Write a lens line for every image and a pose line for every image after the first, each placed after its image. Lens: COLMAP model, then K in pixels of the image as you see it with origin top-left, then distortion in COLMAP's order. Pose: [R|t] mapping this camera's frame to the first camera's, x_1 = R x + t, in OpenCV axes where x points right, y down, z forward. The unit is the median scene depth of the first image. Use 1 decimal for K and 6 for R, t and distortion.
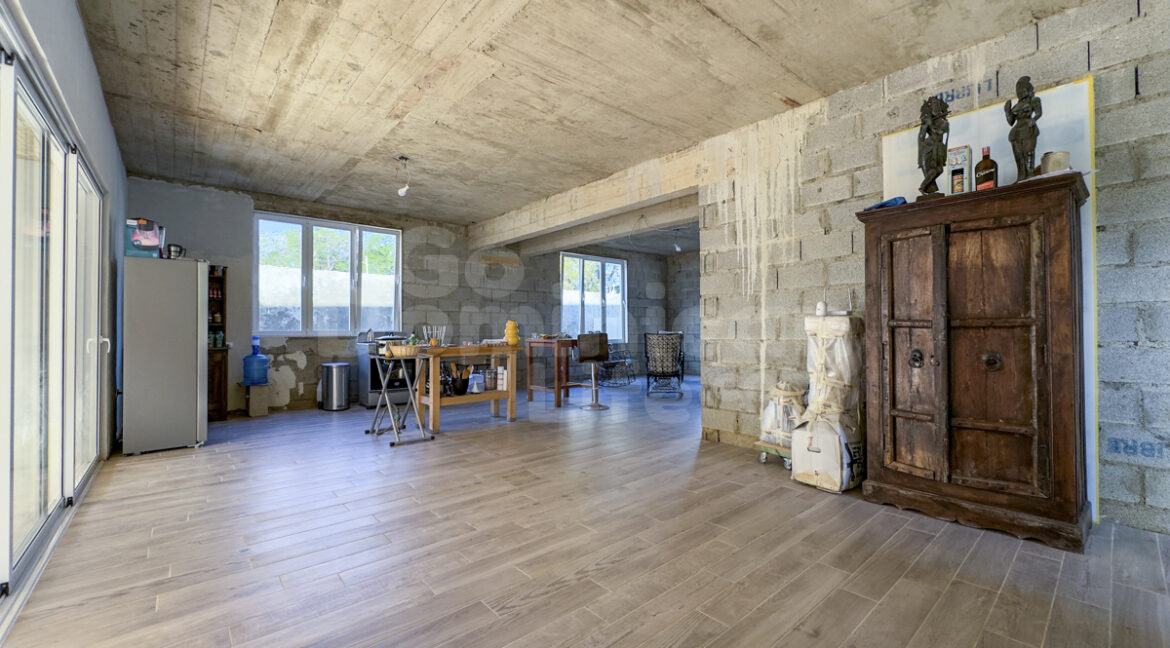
lens RADIAL K [[466.7, 0, 585.0], [0, 466.7, 324.0], [0, 0, 1]] dist [-0.001359, -0.000055]
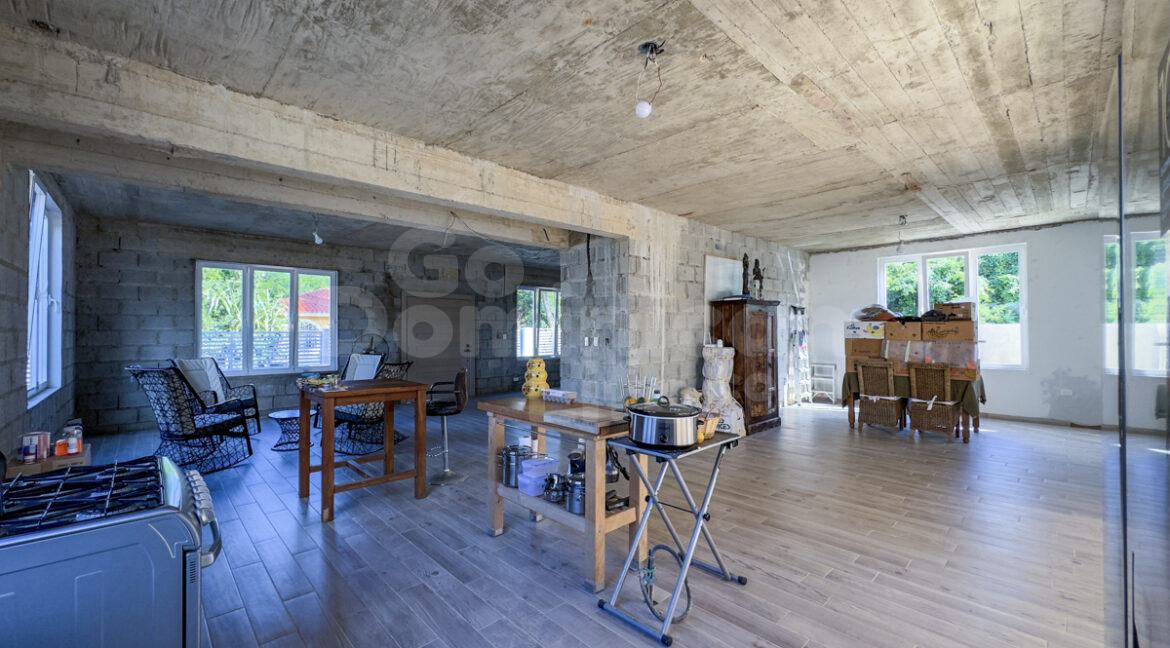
lens RADIAL K [[466.7, 0, 585.0], [0, 466.7, 324.0], [0, 0, 1]] dist [-0.001359, -0.000055]
pose [[-0.042619, 0.018868, 0.998913, -1.113305], [-0.011538, 0.999746, -0.019376, -0.057878], [-0.999025, -0.012352, -0.042391, 1.369484]]
